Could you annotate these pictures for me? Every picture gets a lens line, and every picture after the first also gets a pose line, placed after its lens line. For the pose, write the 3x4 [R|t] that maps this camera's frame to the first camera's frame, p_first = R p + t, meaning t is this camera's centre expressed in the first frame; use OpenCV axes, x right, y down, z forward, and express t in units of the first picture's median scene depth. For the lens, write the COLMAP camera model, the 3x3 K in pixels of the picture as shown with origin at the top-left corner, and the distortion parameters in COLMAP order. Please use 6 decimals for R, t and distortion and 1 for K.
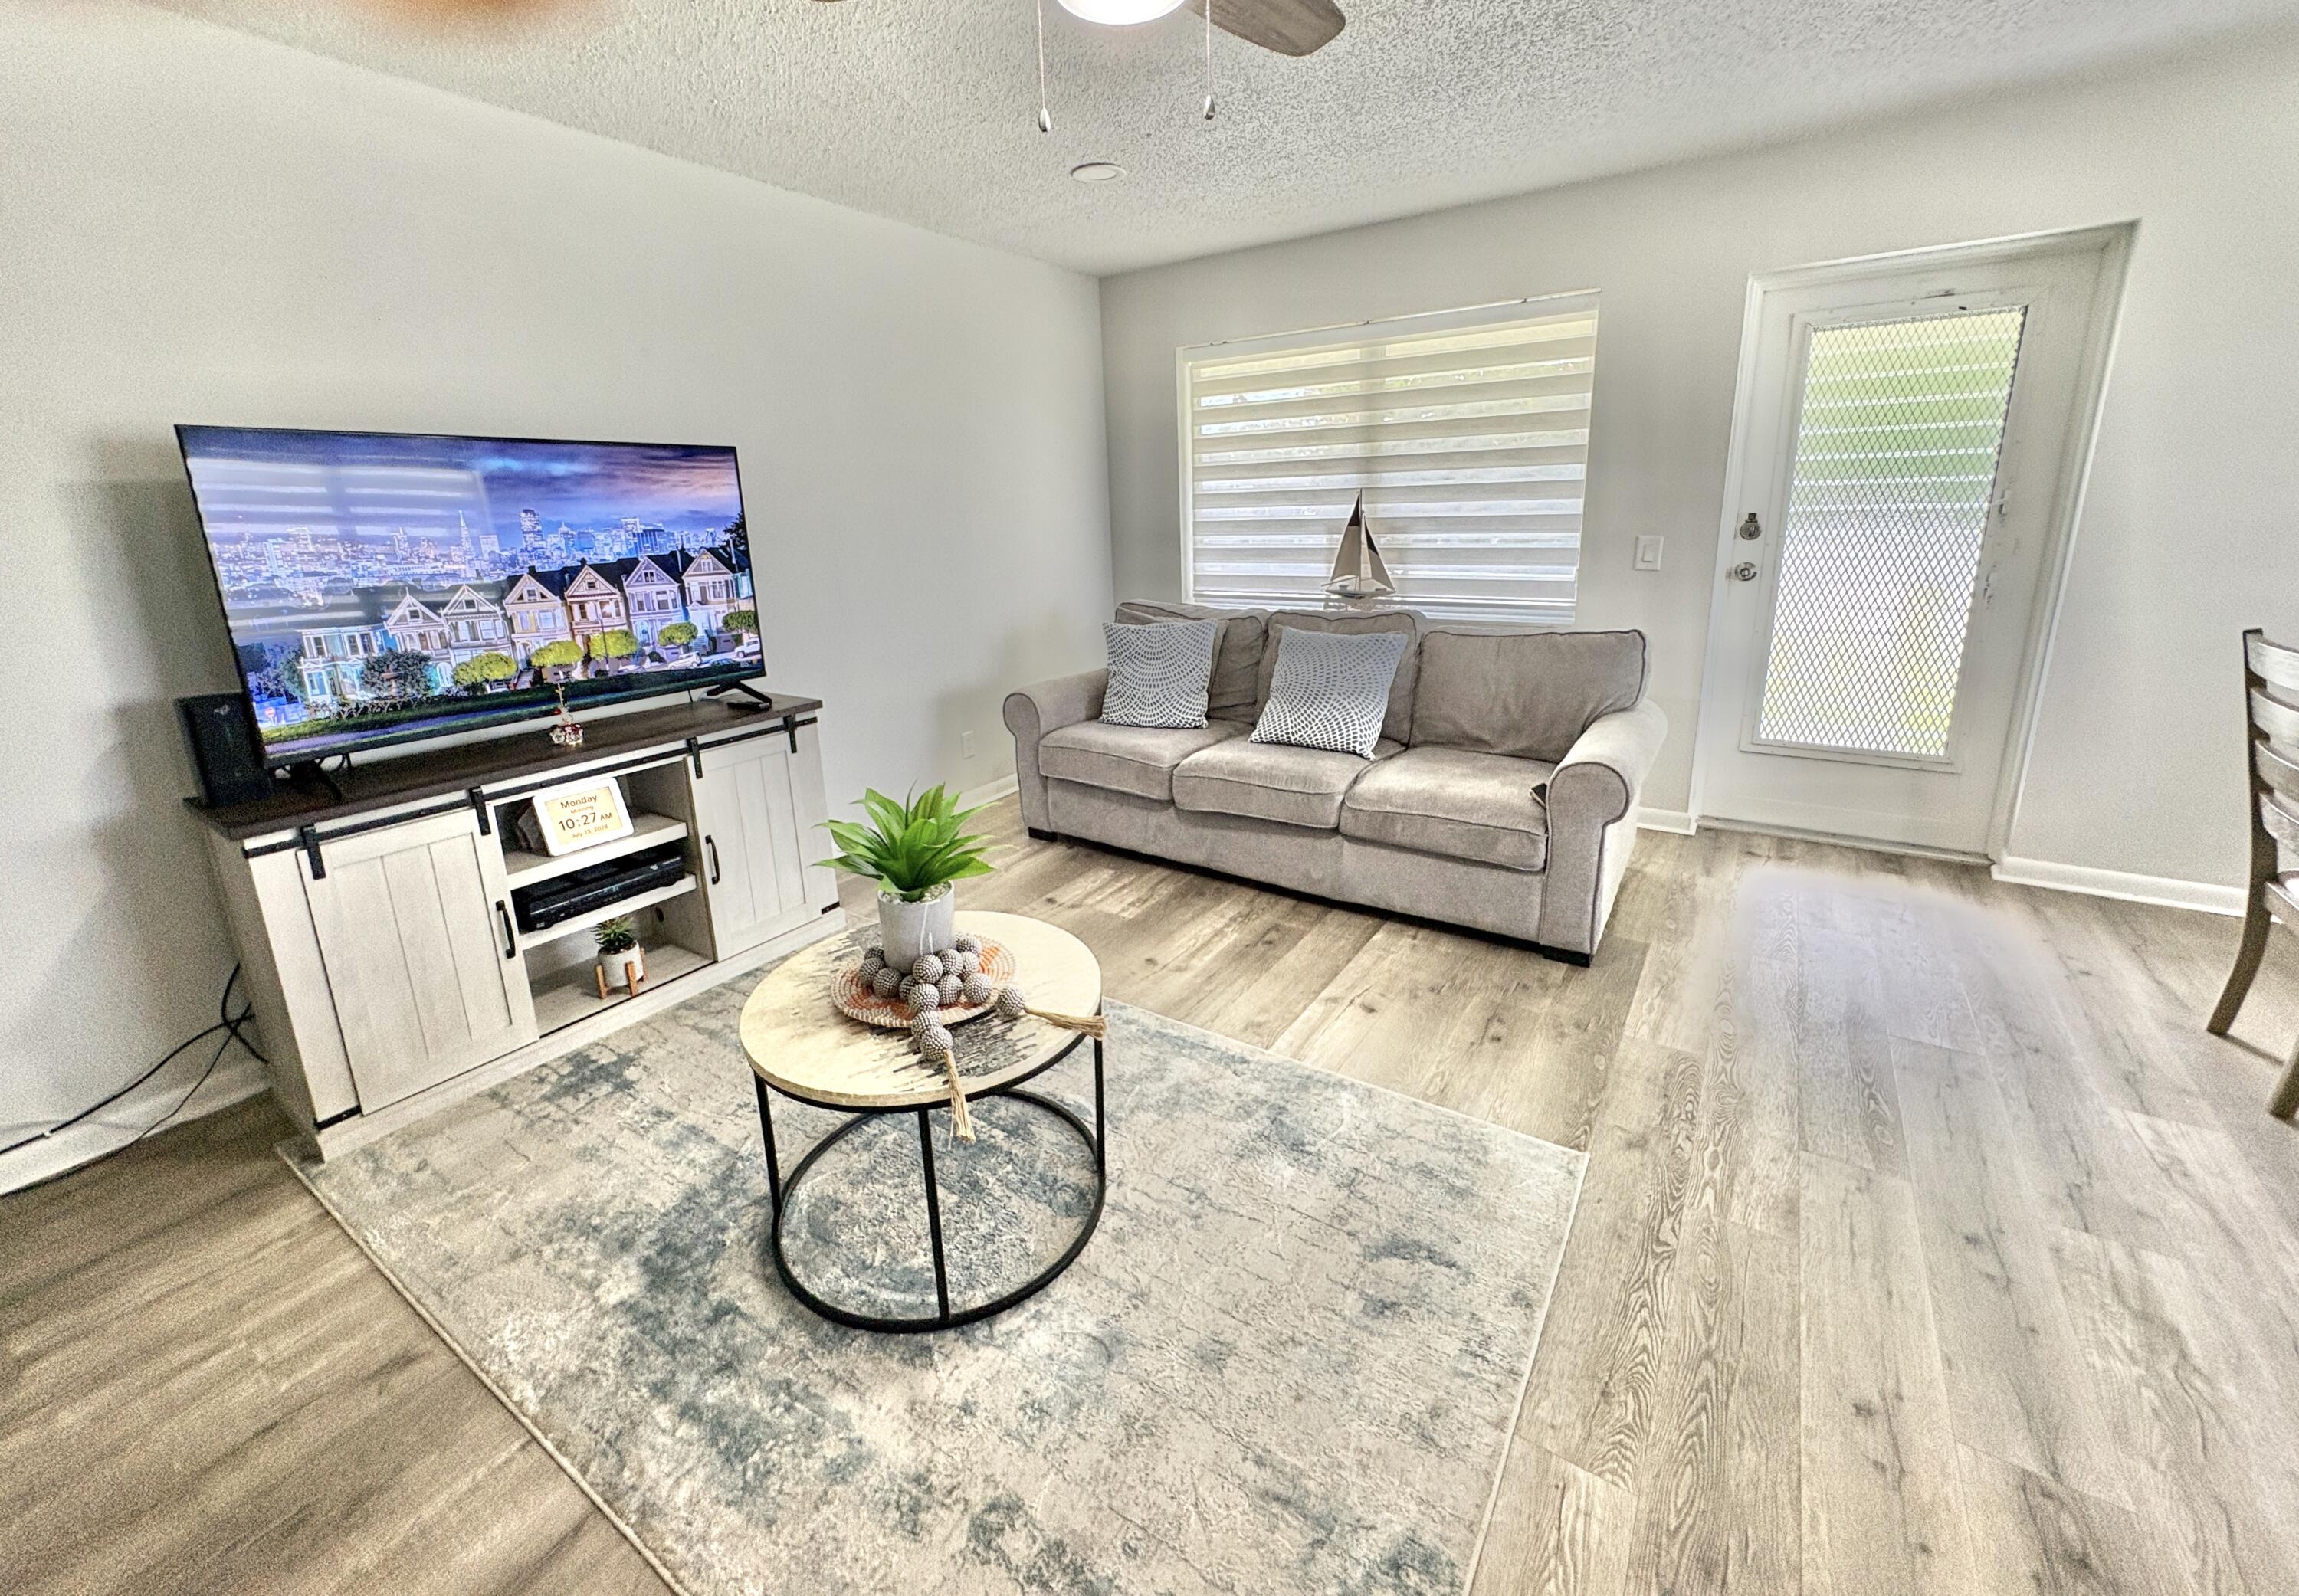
lens RADIAL K [[933.1, 0, 1143.0], [0, 933.1, 712.4], [0, 0, 1]] dist [0.001346, -0.000096]
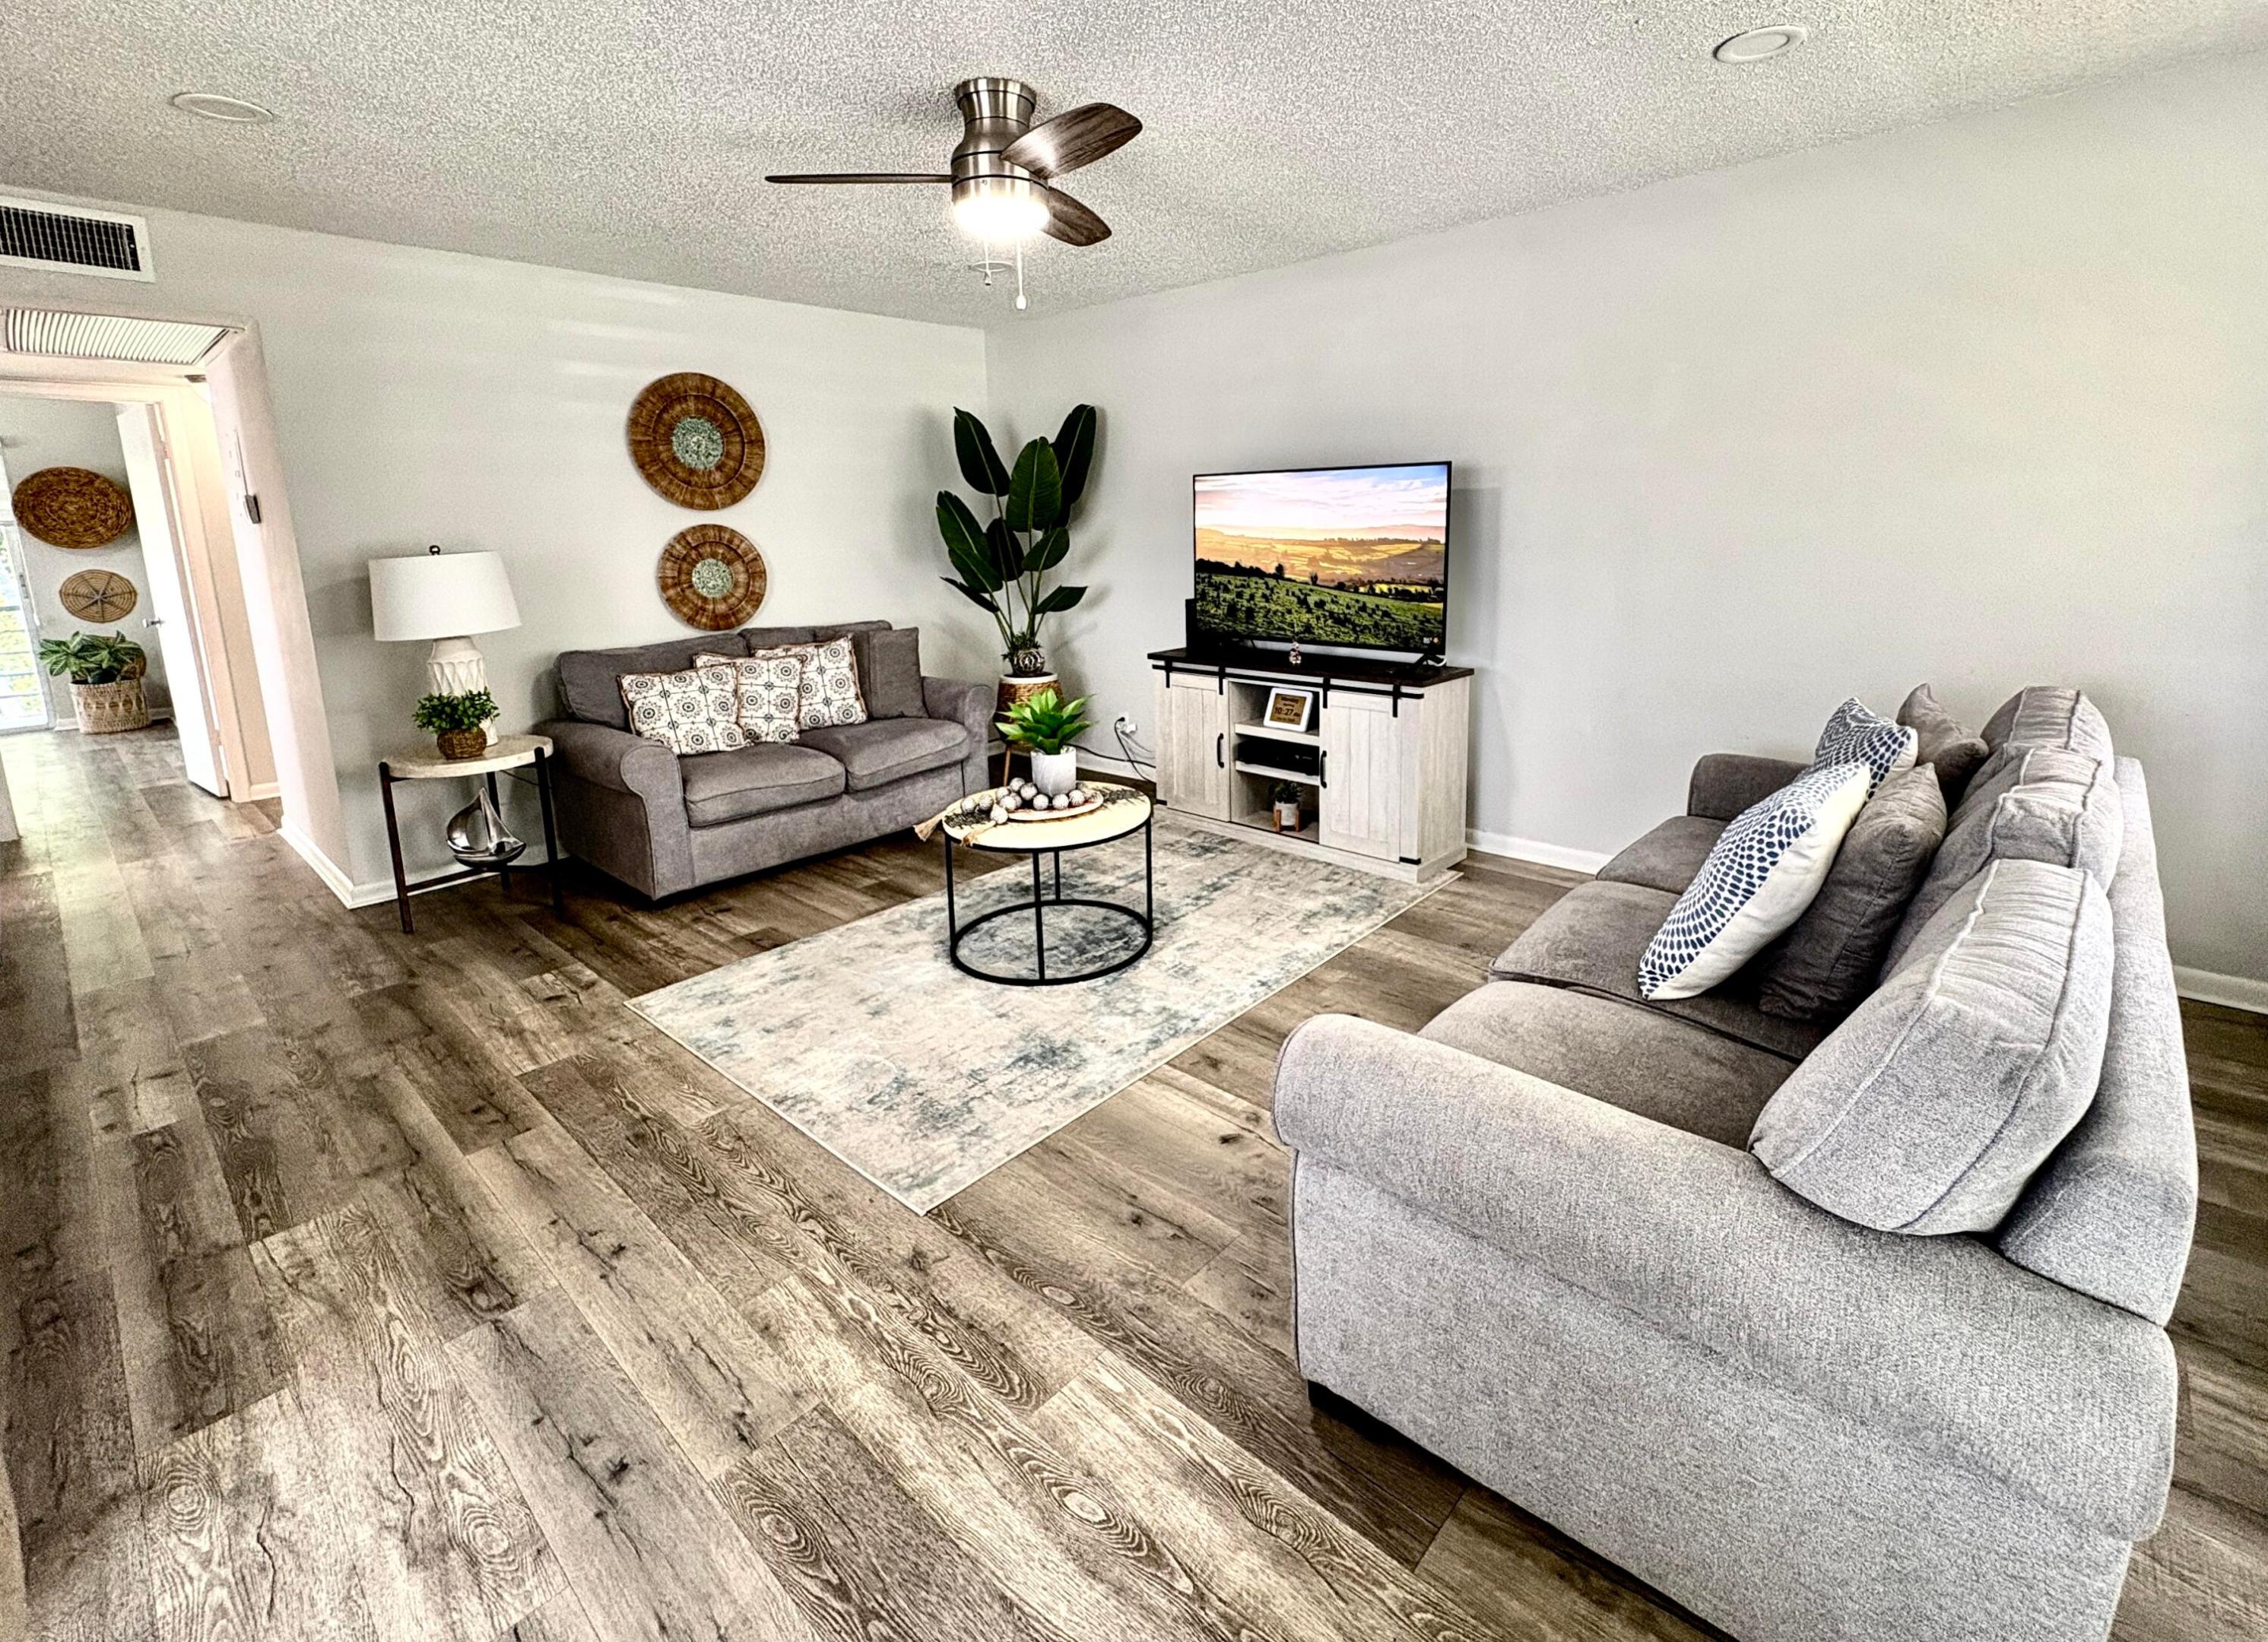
lens RADIAL K [[1021.1, 0, 1181.8], [0, 1021.1, 691.4], [0, 0, 1]] dist [0.001206, -0.000164]
pose [[-0.126260, 0.200508, -0.971522, 1.274319], [-0.189840, 0.956375, 0.222054, -0.312081], [0.973663, 0.212470, -0.082687, 1.151226]]
